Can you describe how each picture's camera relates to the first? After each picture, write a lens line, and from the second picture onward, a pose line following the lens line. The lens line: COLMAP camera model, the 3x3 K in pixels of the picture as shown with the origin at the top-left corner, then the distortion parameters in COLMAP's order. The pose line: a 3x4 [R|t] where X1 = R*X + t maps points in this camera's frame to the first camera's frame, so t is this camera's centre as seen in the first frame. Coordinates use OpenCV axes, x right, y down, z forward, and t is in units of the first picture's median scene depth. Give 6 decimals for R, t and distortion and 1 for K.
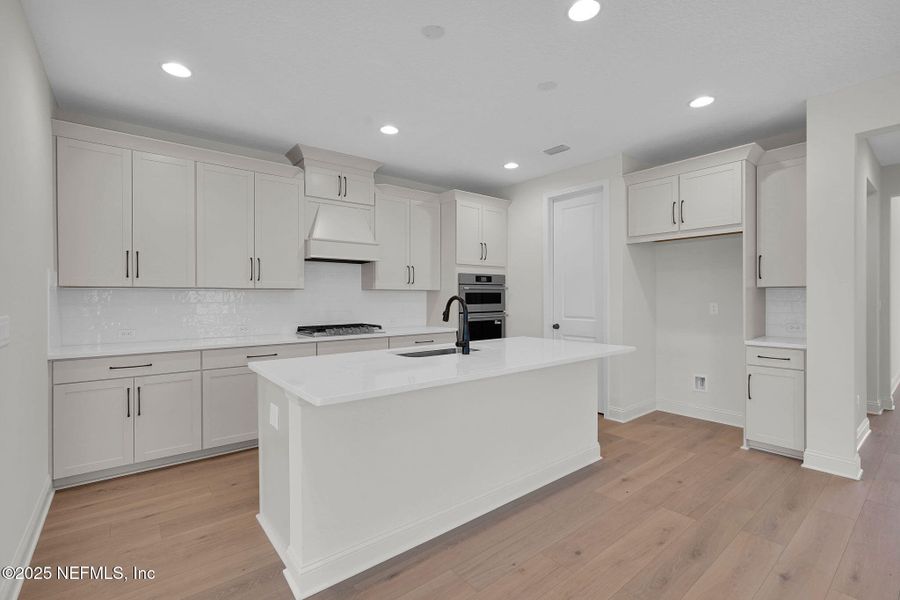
lens RADIAL K [[395.1, 0, 449.8], [0, 395.1, 298.3], [0, 0, 1]] dist [-0.010851, 0.004678]
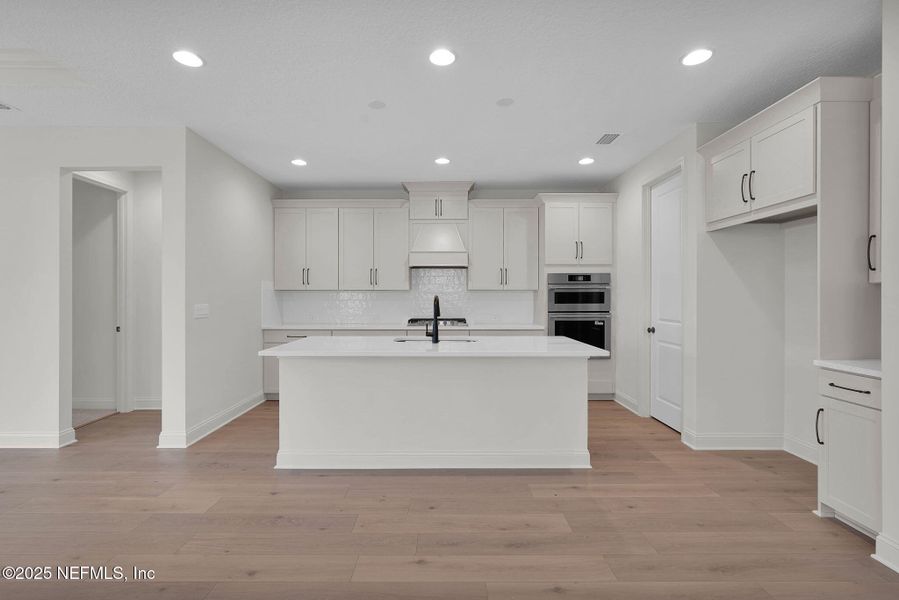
lens RADIAL K [[394.7, 0, 449.9], [0, 394.7, 298.1], [0, 0, 1]] dist [-0.010851, 0.004678]
pose [[0.788027, 0.005913, -0.615613, 0.547514], [-0.003501, 0.999981, 0.005124, -0.004041], [0.615631, -0.001882, 0.788032, 0.036464]]
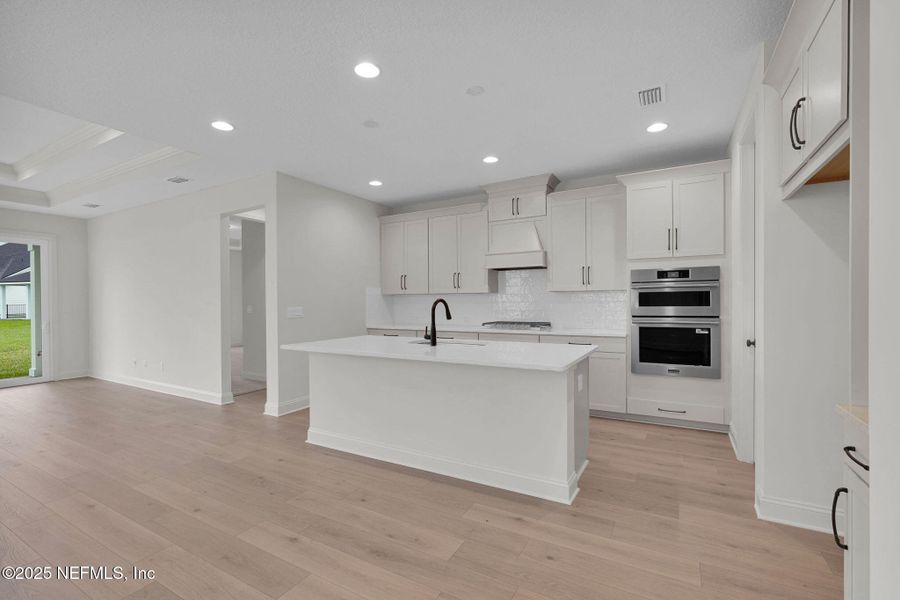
lens RADIAL K [[395.1, 0, 464.1], [0, 395.1, 301.9], [0, 0, 1]] dist [-0.010851, 0.004678]
pose [[0.394012, 0.005180, -0.919091, 0.803832], [0.007964, 0.999927, 0.009049, -0.005653], [0.919071, -0.010885, 0.393942, 0.392857]]
